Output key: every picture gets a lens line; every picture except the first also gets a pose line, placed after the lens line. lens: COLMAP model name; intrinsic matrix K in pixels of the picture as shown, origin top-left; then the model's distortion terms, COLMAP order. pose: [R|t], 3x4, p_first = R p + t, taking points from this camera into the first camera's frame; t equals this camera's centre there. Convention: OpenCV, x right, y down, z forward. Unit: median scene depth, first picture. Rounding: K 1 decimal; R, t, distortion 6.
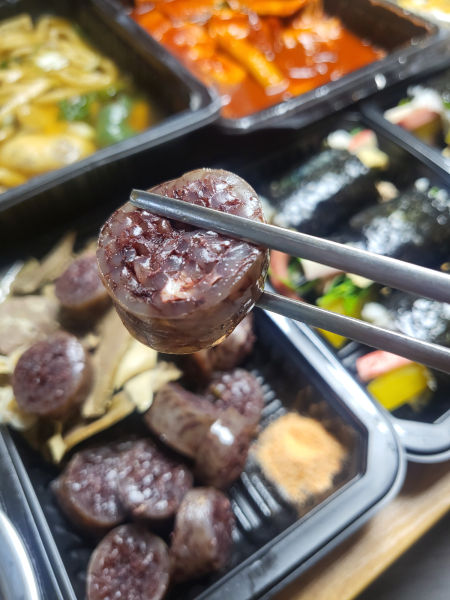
lens RADIAL K [[510.1, 0, 225.9], [0, 510.1, 290.5], [0, 0, 1]] dist [-0.093406, 0.127673]
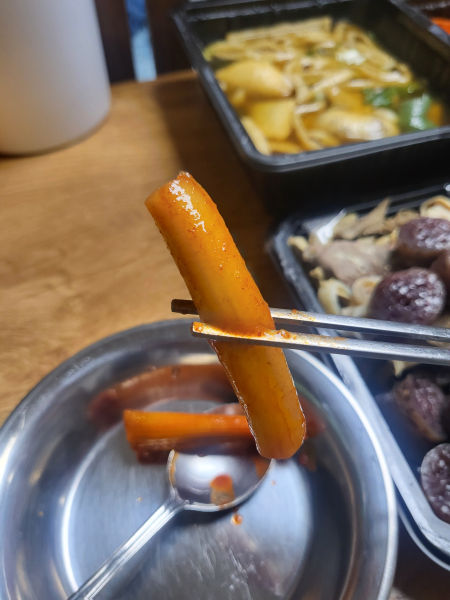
lens RADIAL K [[510.1, 0, 225.9], [0, 510.1, 290.5], [0, 0, 1]] dist [-0.093406, 0.127673]
pose [[0.968058, 0.204383, -0.145228, -0.498759], [-0.217592, 0.972621, -0.081626, 0.274420], [0.124569, 0.110619, 0.986025, -0.094553]]
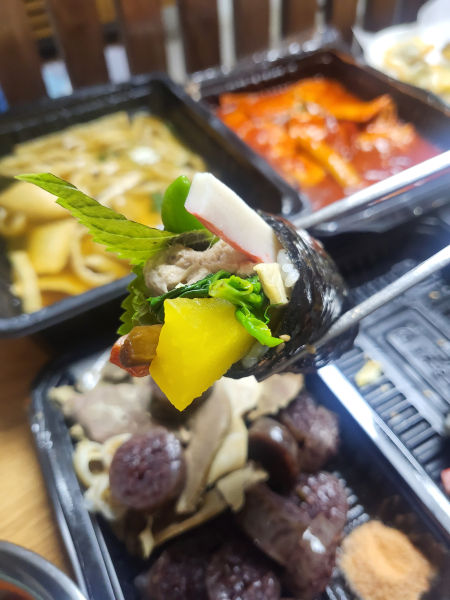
lens RADIAL K [[510.1, 0, 225.9], [0, 510.1, 290.5], [0, 0, 1]] dist [-0.093406, 0.127673]
pose [[0.996293, 0.055711, -0.065551, -0.123550], [-0.063592, 0.990114, -0.125024, -0.063664], [0.057938, 0.128729, 0.989986, -0.043473]]
